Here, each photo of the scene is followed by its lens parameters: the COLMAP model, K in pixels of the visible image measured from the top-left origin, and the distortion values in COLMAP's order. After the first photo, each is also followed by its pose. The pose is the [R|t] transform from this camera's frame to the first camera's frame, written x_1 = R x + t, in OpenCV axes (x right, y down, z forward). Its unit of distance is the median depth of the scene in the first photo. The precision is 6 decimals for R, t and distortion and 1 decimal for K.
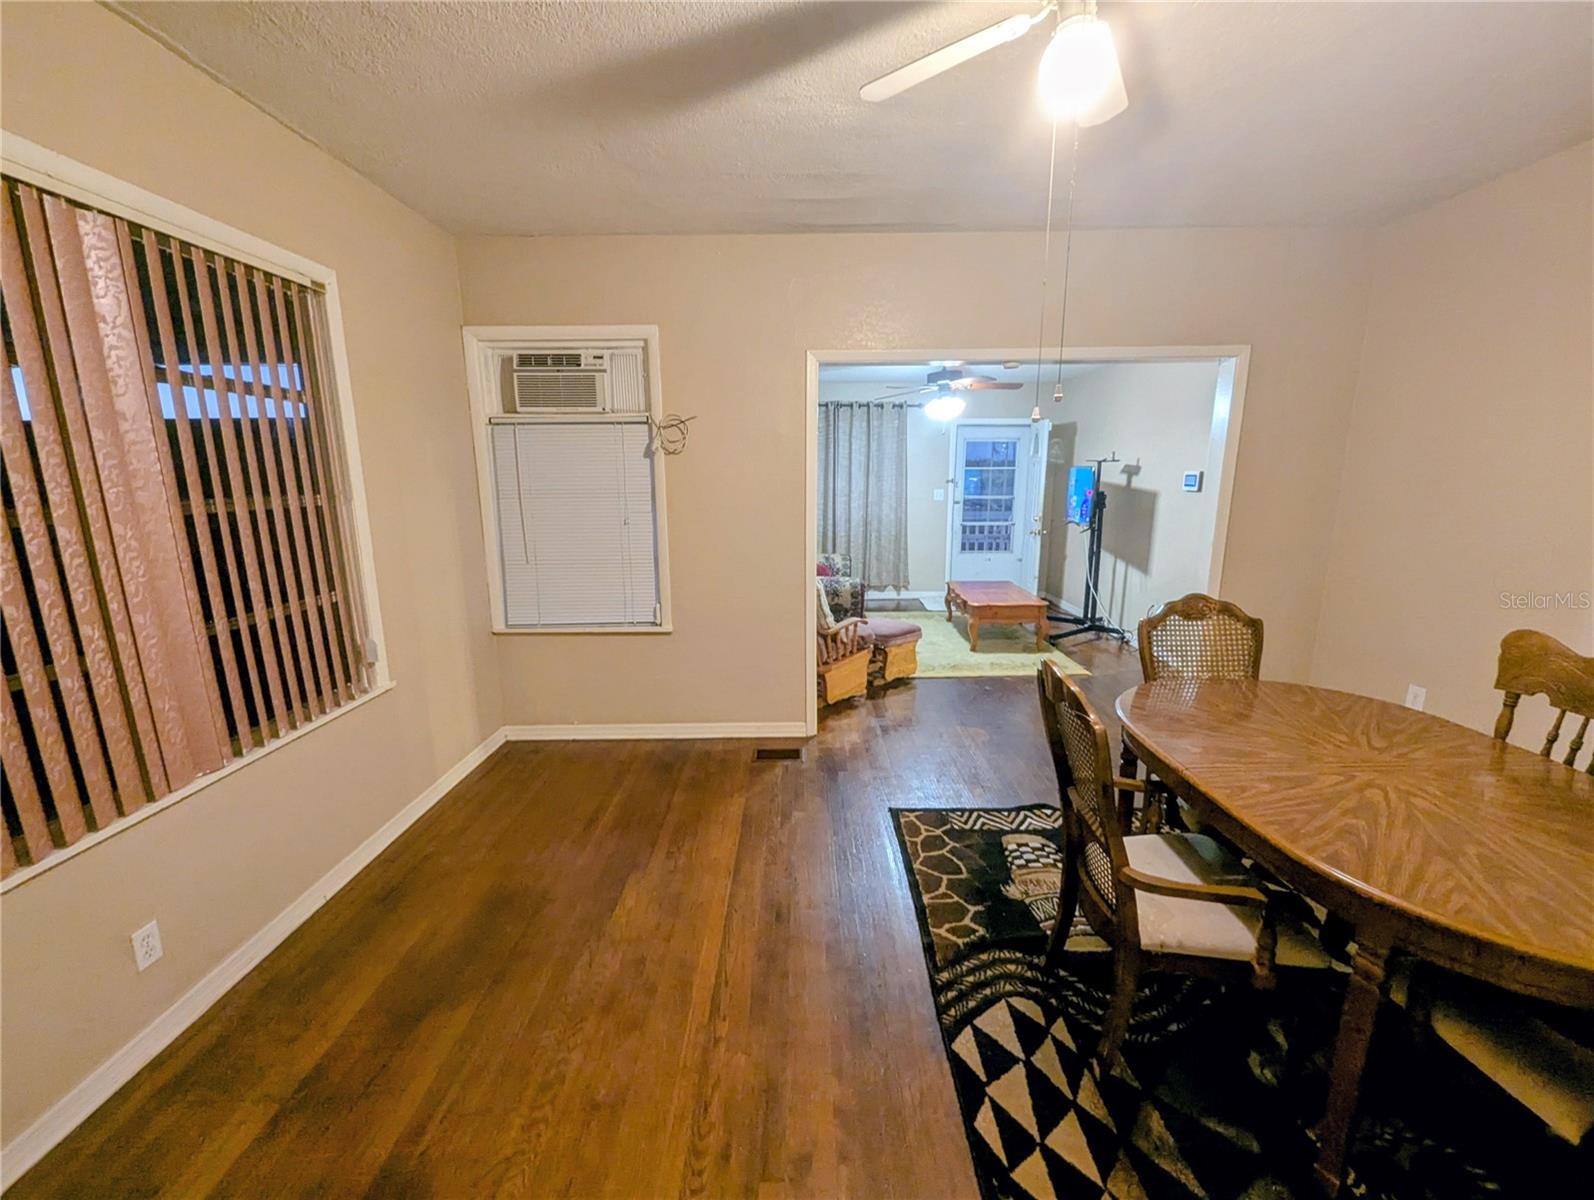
lens RADIAL K [[663.8, 0, 795.1], [0, 663.8, 606.2], [0, 0, 1]] dist [0.001405, 0.000139]
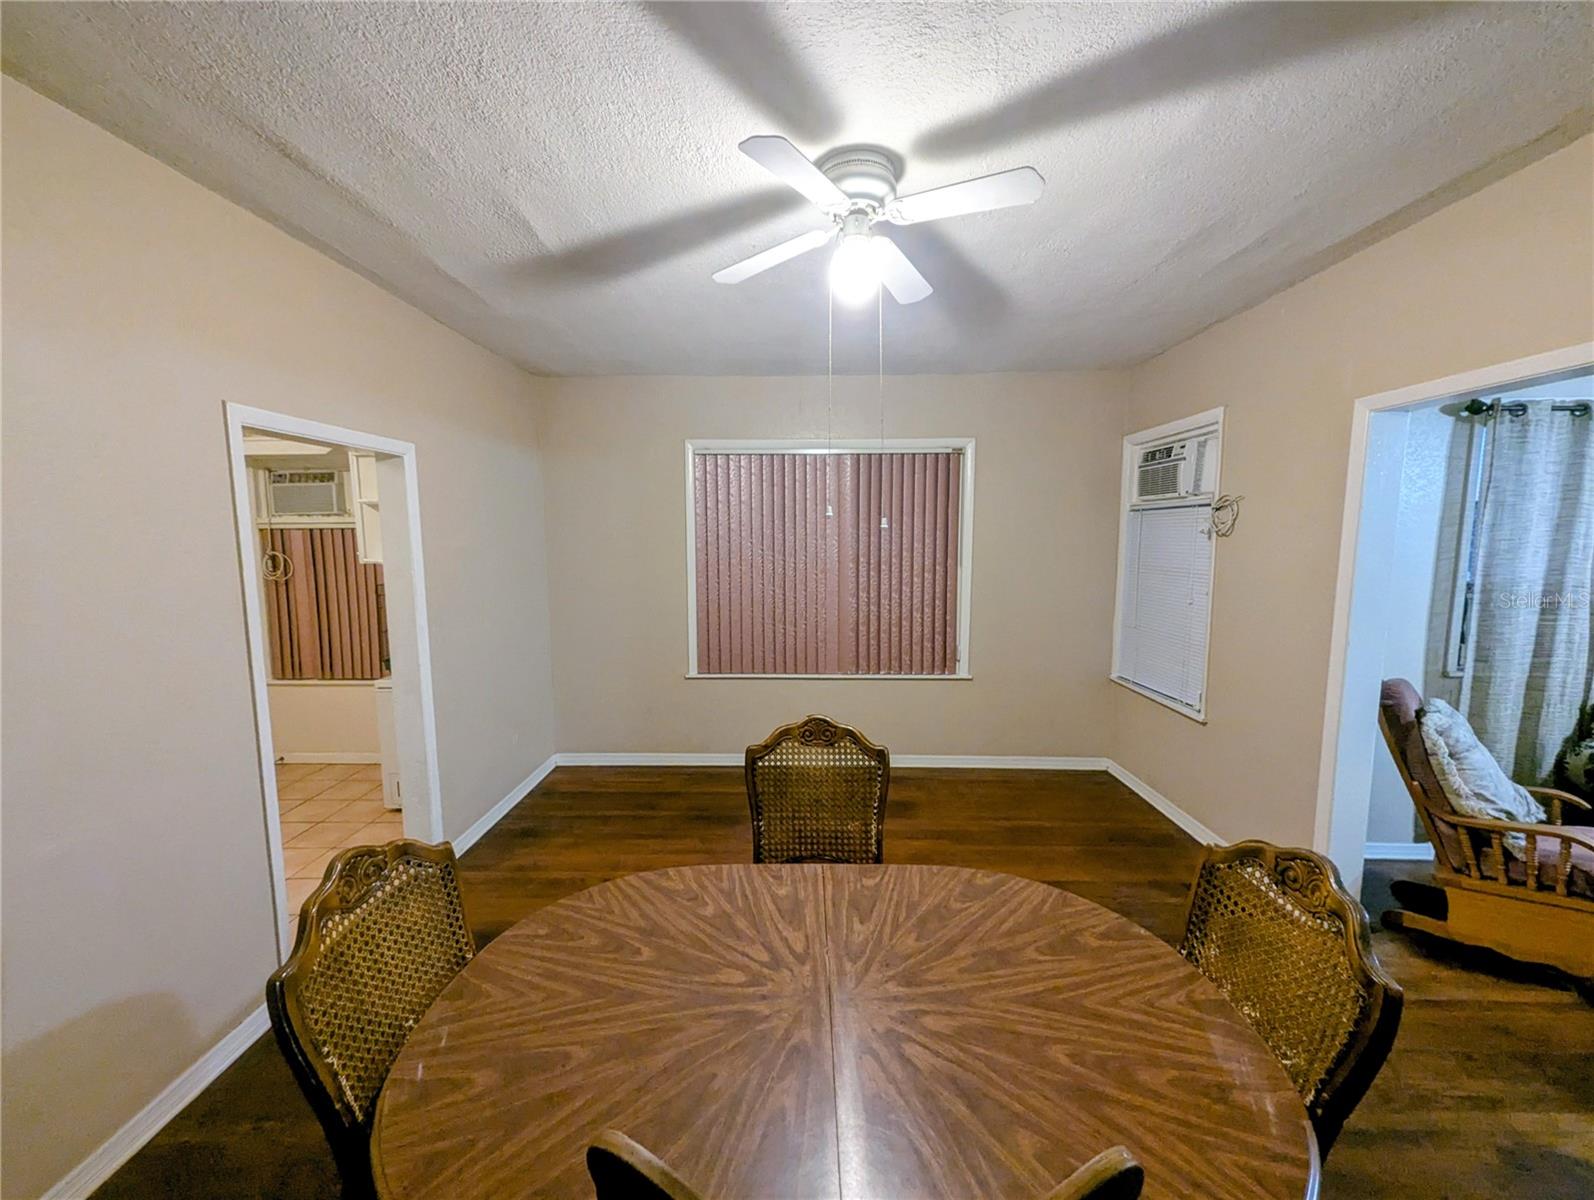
lens RADIAL K [[631.8, 0, 793.5], [0, 631.8, 601.2], [0, 0, 1]] dist [0.000230, -0.000178]
pose [[-0.020888, 0.111870, -0.993503, 1.117856], [-0.196561, 0.973866, 0.113791, -0.186661], [0.980269, 0.197661, 0.001647, 0.645155]]
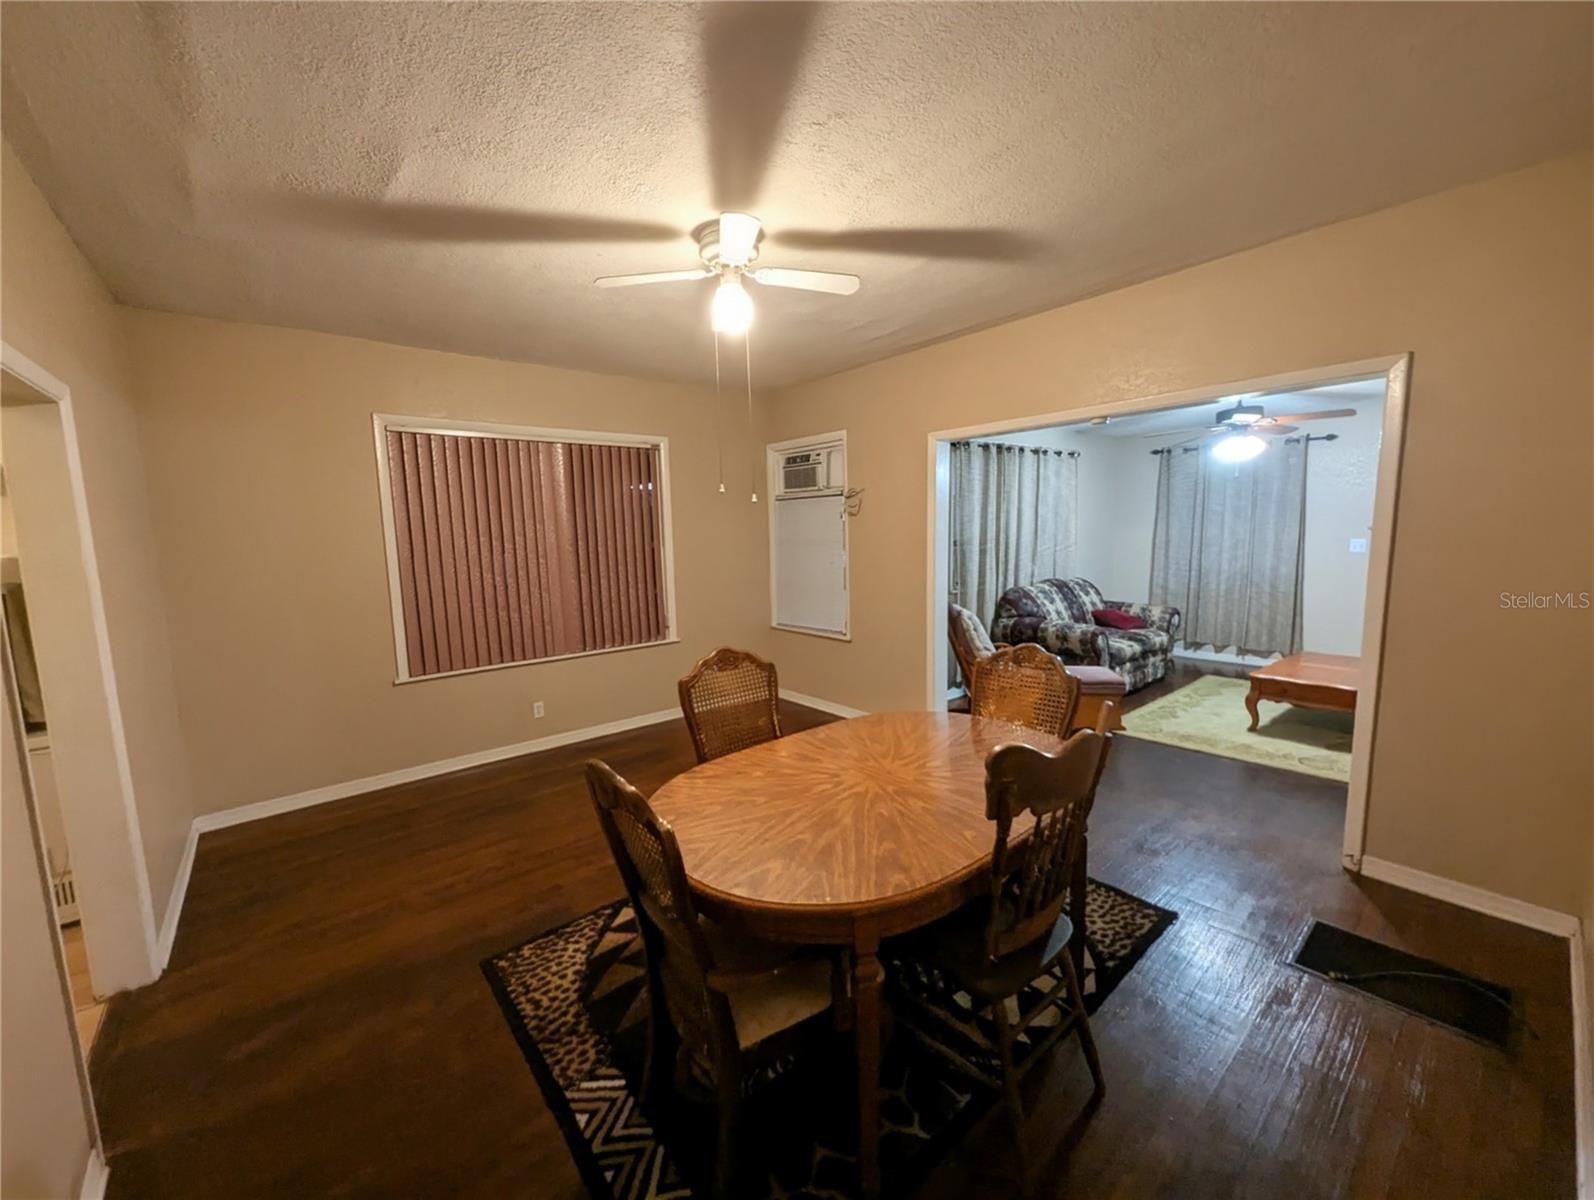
lens RADIAL K [[624.6, 0, 794.9], [0, 624.6, 602.0], [0, 0, 1]] dist [0.000647, -0.000135]
pose [[0.641194, 0.082555, -0.762925, 1.192915], [-0.132593, 0.991162, -0.004184, -0.033763], [0.755837, 0.103841, 0.646474, 0.085558]]
